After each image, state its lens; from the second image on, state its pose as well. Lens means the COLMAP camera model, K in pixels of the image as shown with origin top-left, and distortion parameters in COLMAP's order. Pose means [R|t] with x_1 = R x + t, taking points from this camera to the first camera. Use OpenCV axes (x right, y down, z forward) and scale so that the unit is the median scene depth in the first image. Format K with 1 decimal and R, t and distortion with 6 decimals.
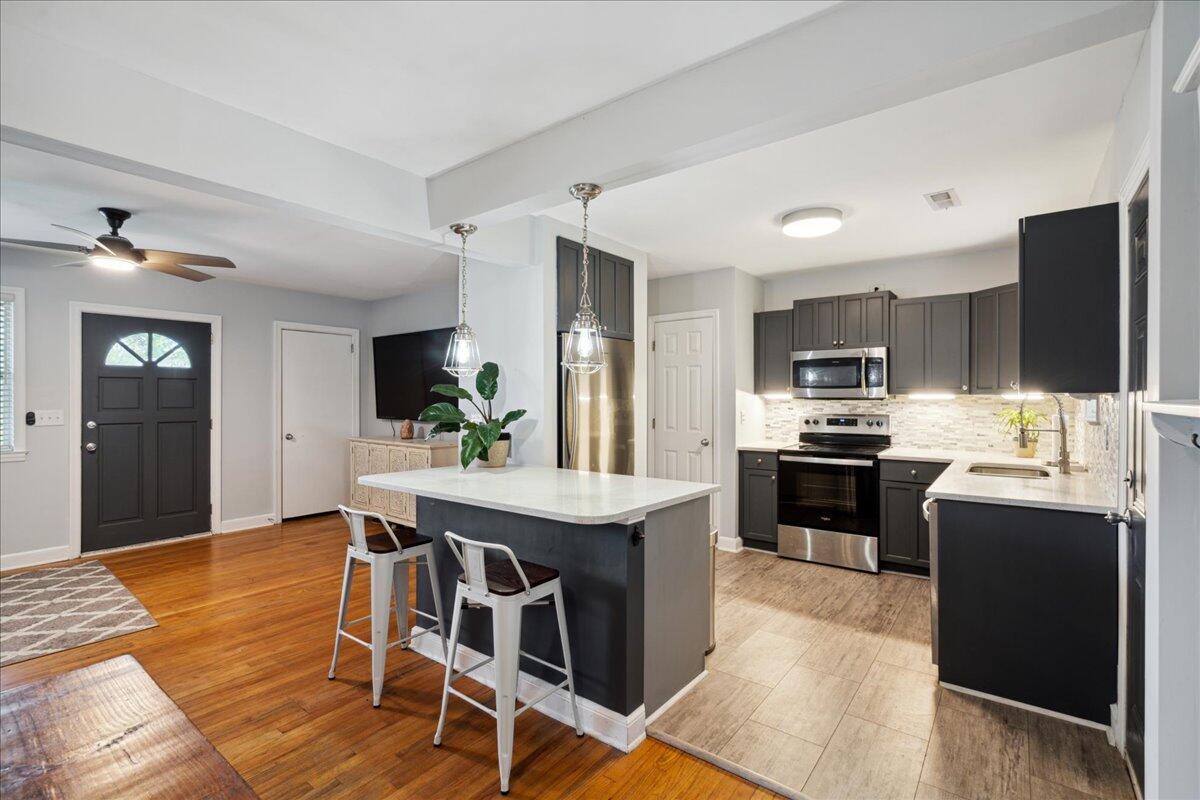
lens RADIAL K [[548.3, 0, 598.4], [0, 548.3, 397.9], [0, 0, 1]] dist [-0.002735, 0.000076]
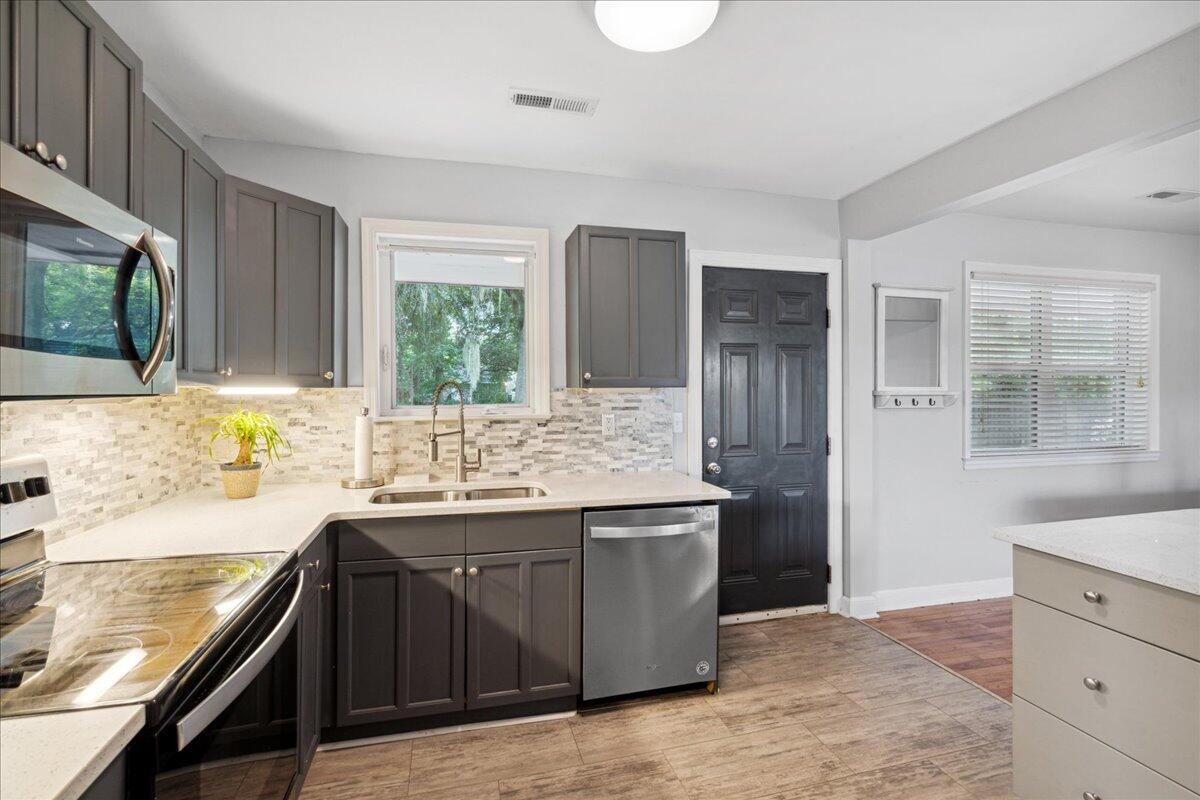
lens RADIAL K [[551.9, 0, 595.0], [0, 551.9, 389.3], [0, 0, 1]] dist [-0.000444, 0.000143]
pose [[-0.792042, 0.001456, 0.610465, 0.116938], [0.000770, 0.999999, -0.001385, -0.002338], [-0.610467, -0.000627, -0.792042, 1.070226]]
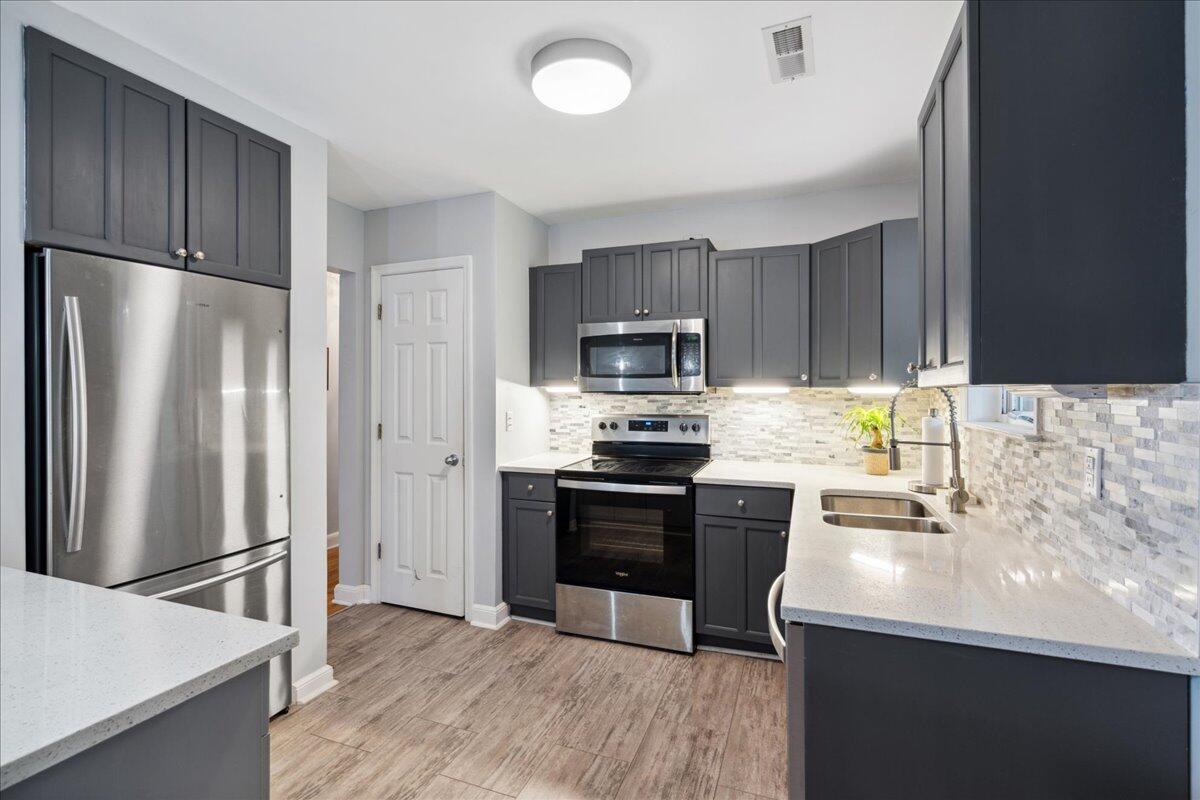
lens RADIAL K [[562.6, 0, 597.8], [0, 562.6, 387.6], [0, 0, 1]] dist [-0.003922, -0.000088]
pose [[0.957656, 0.000521, 0.287914, 0.184274], [0.000623, 0.999992, -0.003883, -0.002637], [-0.287913, 0.003898, 0.957649, 0.343262]]
